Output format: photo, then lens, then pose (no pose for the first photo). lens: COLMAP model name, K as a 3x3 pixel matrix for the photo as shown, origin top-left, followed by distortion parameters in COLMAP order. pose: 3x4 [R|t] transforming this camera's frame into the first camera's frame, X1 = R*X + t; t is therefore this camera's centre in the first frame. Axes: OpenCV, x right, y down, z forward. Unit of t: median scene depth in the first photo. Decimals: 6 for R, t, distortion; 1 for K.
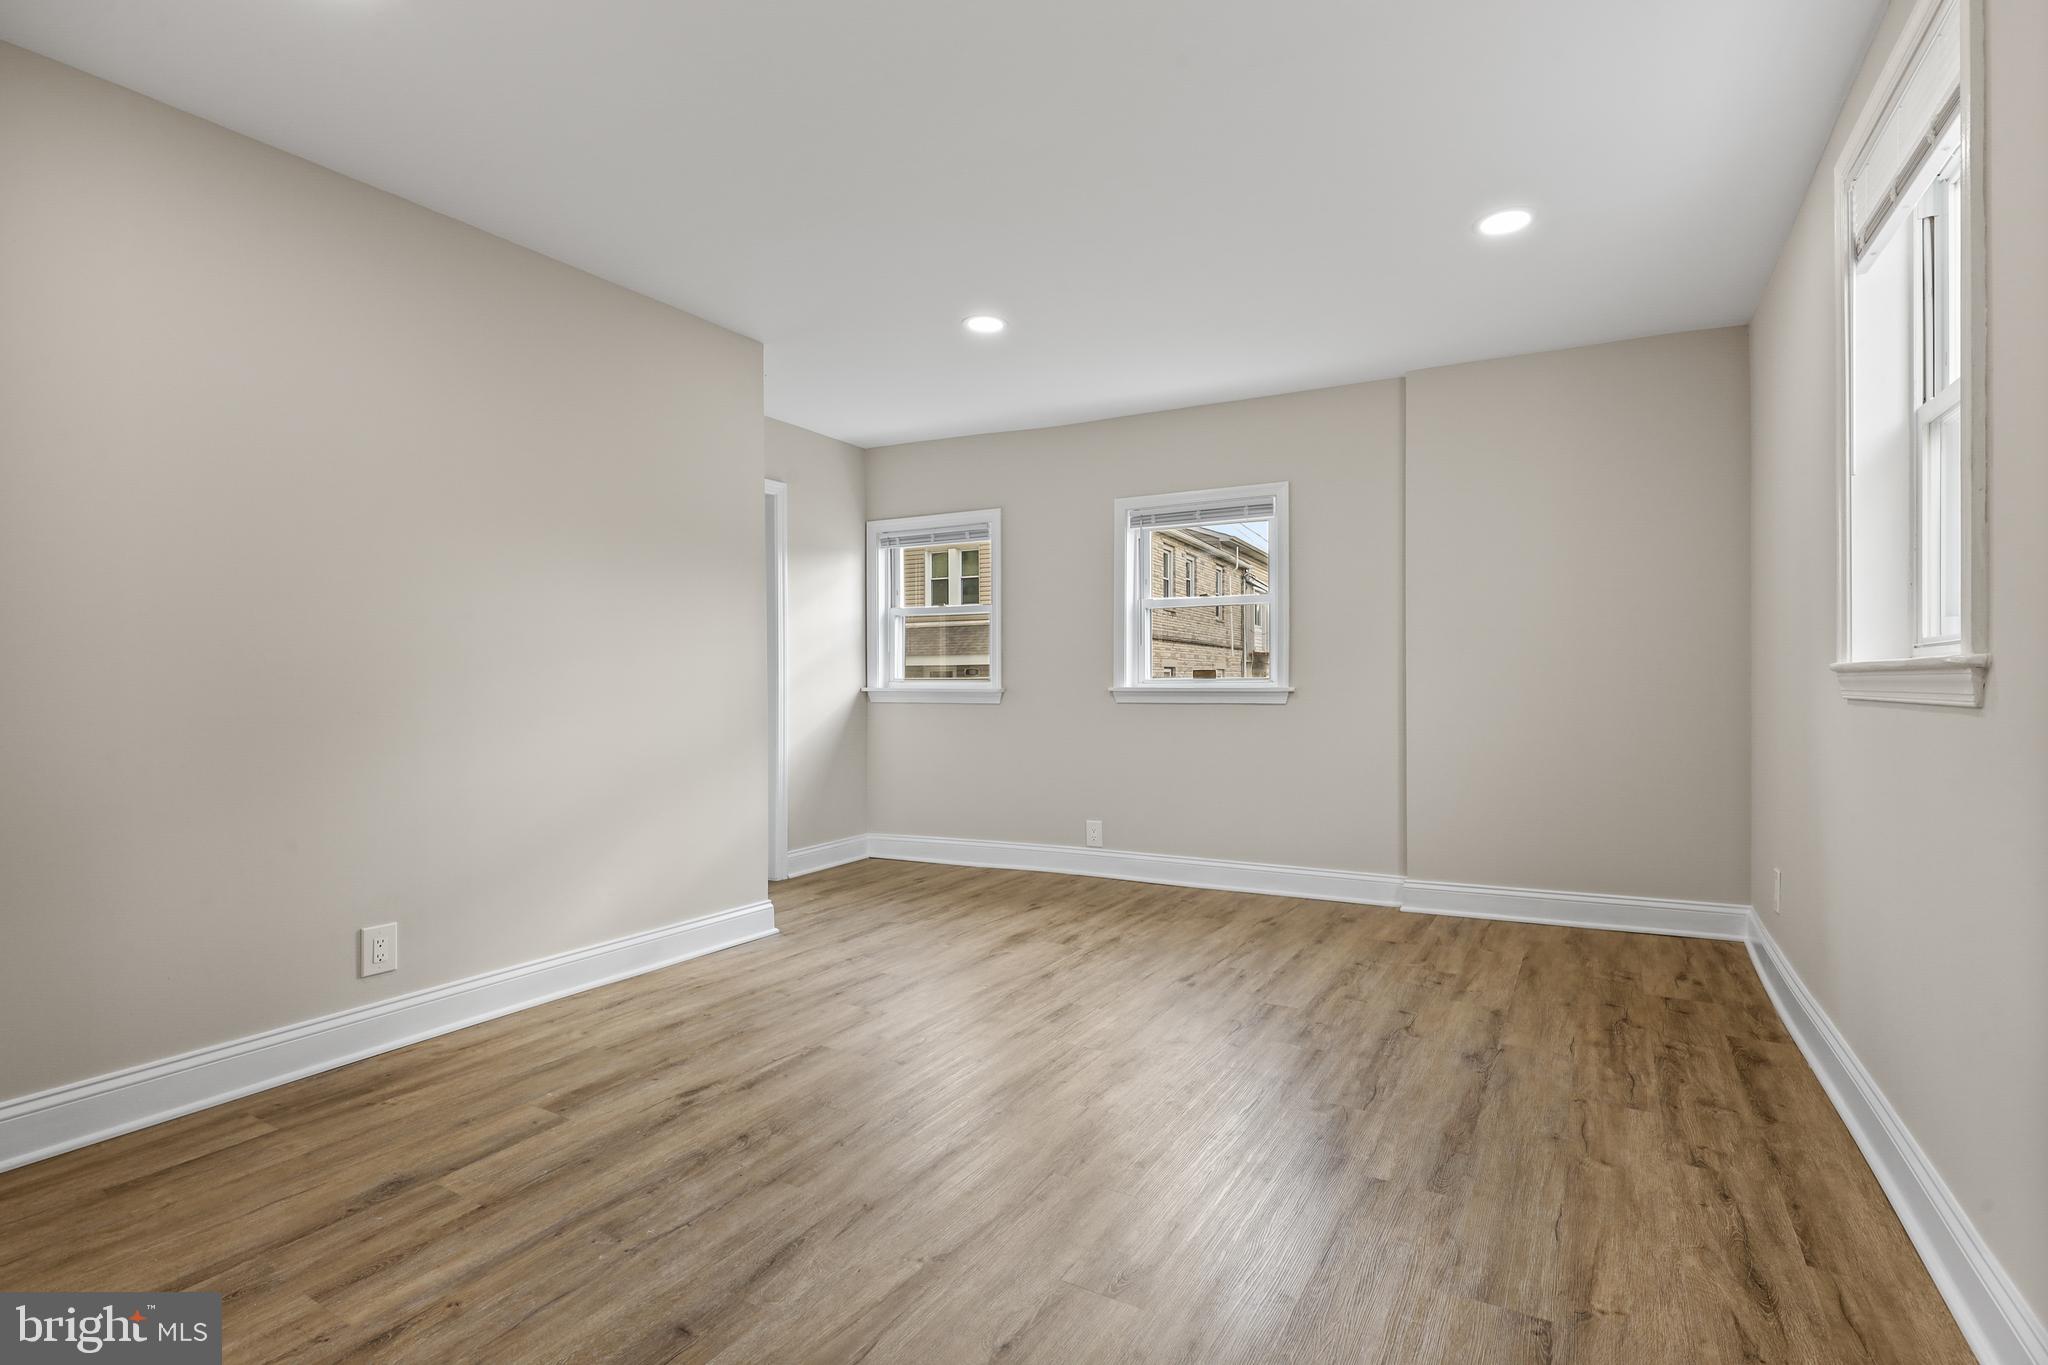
lens RADIAL K [[927.0, 0, 1036.6], [0, 927.0, 681.8], [0, 0, 1]] dist [-0.000940, 0.000156]
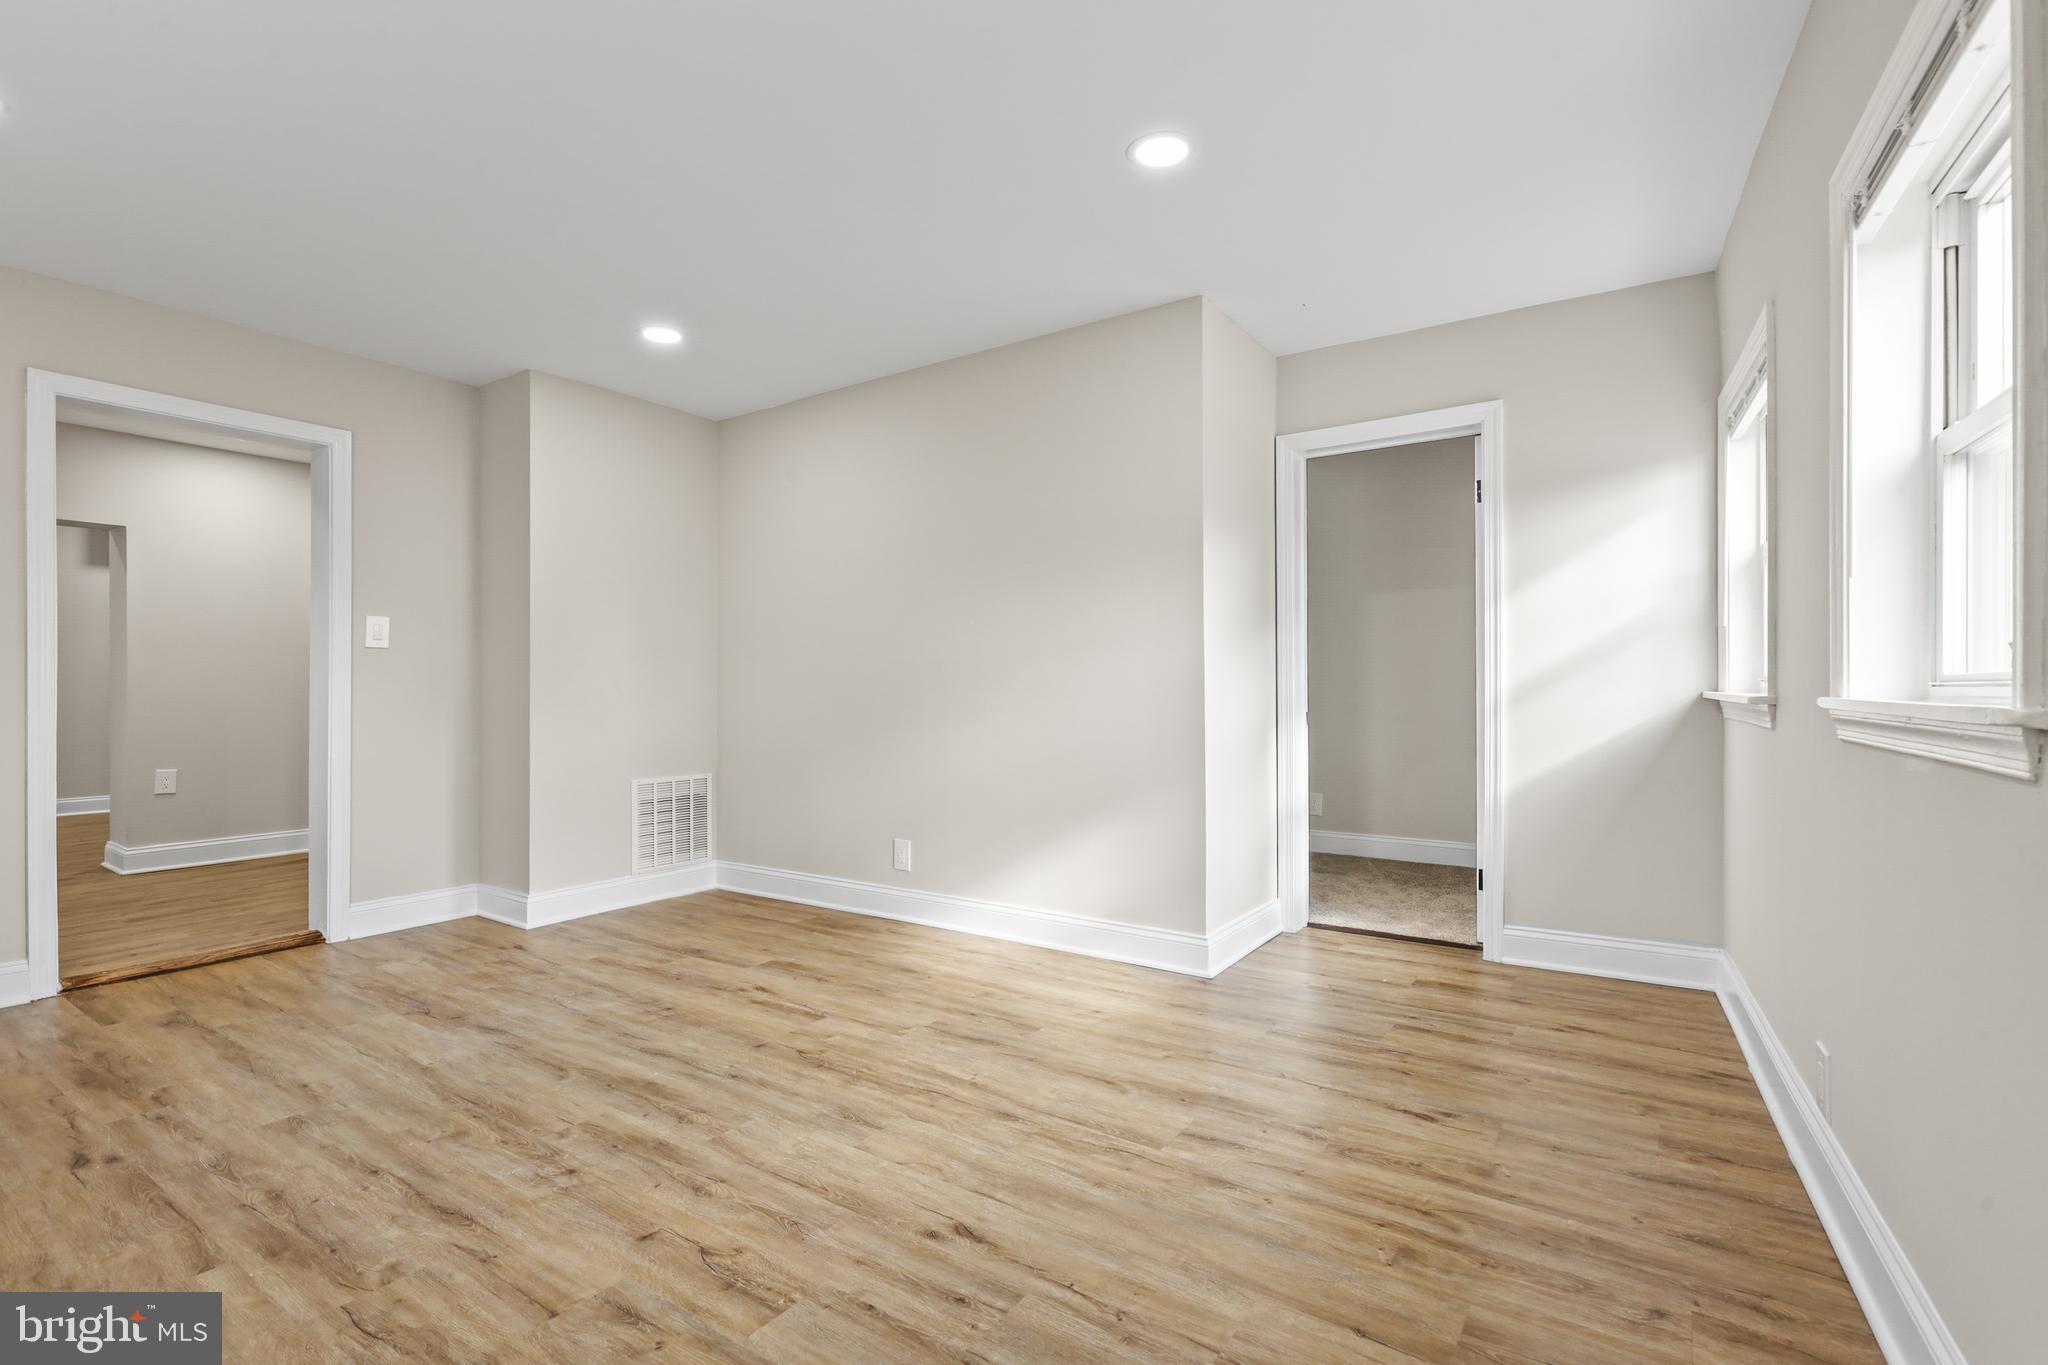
lens RADIAL K [[927.0, 0, 1036.6], [0, 927.0, 681.8], [0, 0, 1]] dist [-0.000940, 0.000156]
pose [[-0.044215, 0.000316, -0.999022, 0.815161], [0.005276, 0.999986, 0.000083, -0.004808], [0.999008, -0.005267, -0.044217, 1.235143]]
